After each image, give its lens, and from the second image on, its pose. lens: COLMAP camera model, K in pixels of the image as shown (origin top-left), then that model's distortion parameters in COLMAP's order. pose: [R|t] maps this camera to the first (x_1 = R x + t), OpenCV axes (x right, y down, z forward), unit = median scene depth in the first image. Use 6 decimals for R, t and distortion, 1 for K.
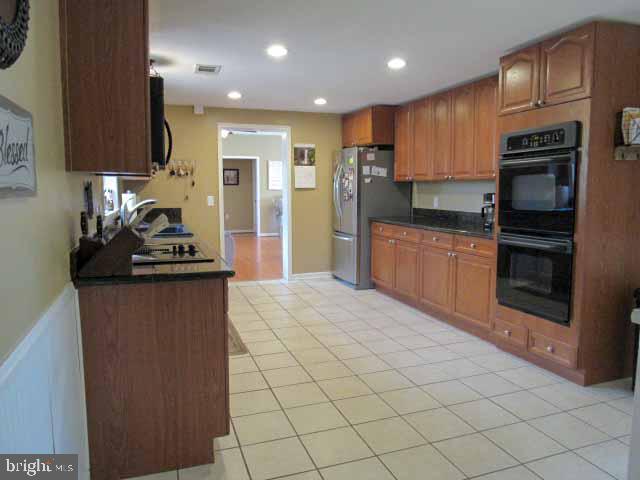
lens RADIAL K [[470.4, 0, 314.7], [0, 470.4, 237.8], [0, 0, 1]] dist [-0.037105, 0.017784]
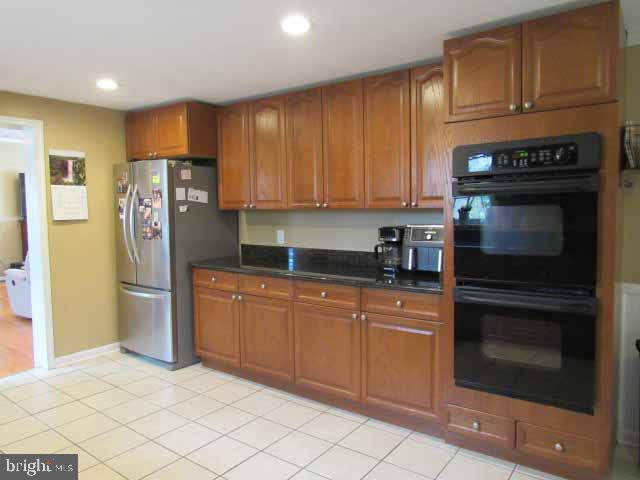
lens RADIAL K [[470.4, 0, 325.6], [0, 470.4, 241.9], [0, 0, 1]] dist [-0.037105, 0.017784]
pose [[0.828310, -0.040580, 0.558798, -0.100434], [0.062815, 0.997812, -0.020649, -0.046502], [-0.556737, 0.052205, 0.829046, 0.320833]]
